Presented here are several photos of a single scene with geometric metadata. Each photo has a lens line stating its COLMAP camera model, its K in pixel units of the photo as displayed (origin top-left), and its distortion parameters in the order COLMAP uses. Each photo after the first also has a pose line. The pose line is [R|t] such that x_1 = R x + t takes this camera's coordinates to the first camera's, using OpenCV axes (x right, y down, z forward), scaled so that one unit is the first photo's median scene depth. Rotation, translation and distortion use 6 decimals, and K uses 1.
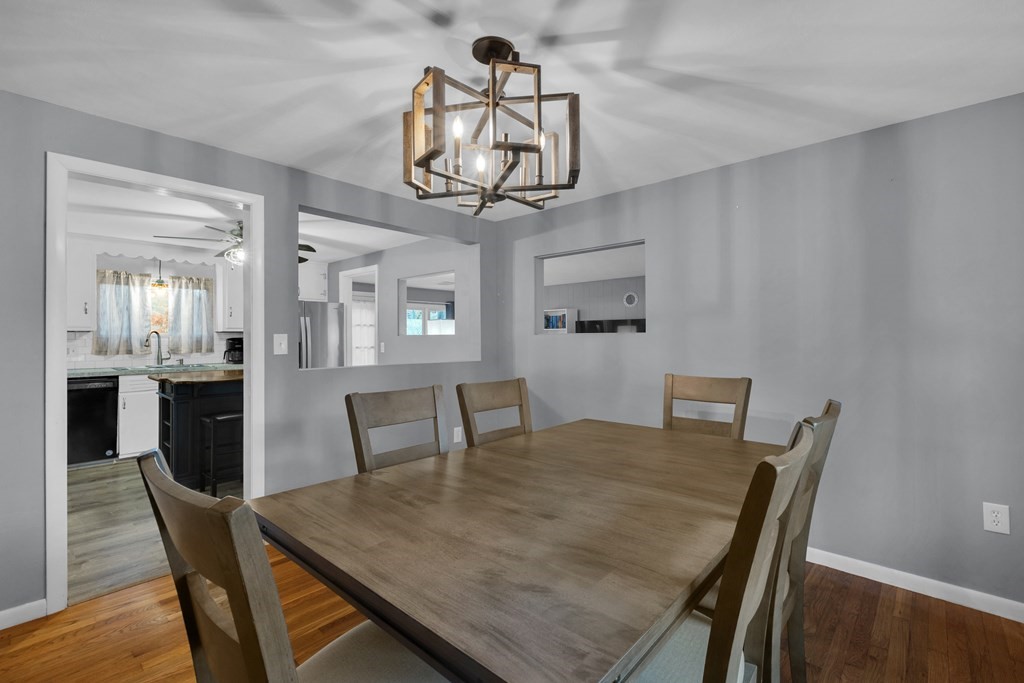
lens RADIAL K [[453.5, 0, 512.5], [0, 453.5, 335.7], [0, 0, 1]] dist [-0.002204, -0.000526]
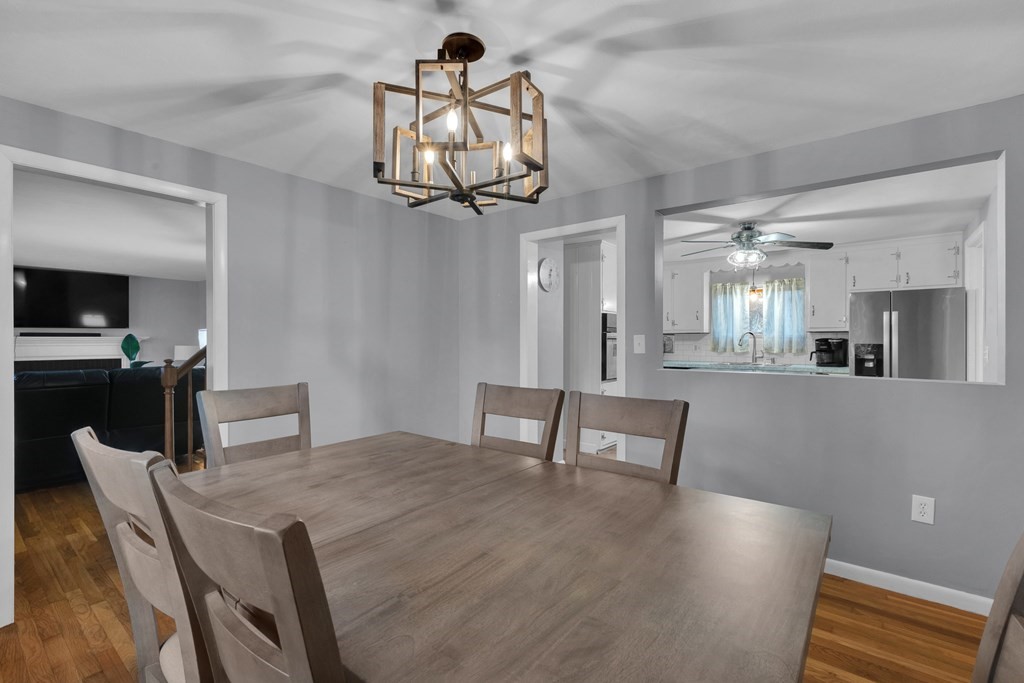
lens RADIAL K [[456.2, 0, 512.0], [0, 456.2, 341.5], [0, 0, 1]] dist [-0.000749, -0.000384]
pose [[0.071803, 0.008654, -0.997381, 0.313714], [0.003711, 0.999953, 0.008943, 0.000562], [0.997412, -0.004343, 0.071767, 0.338152]]
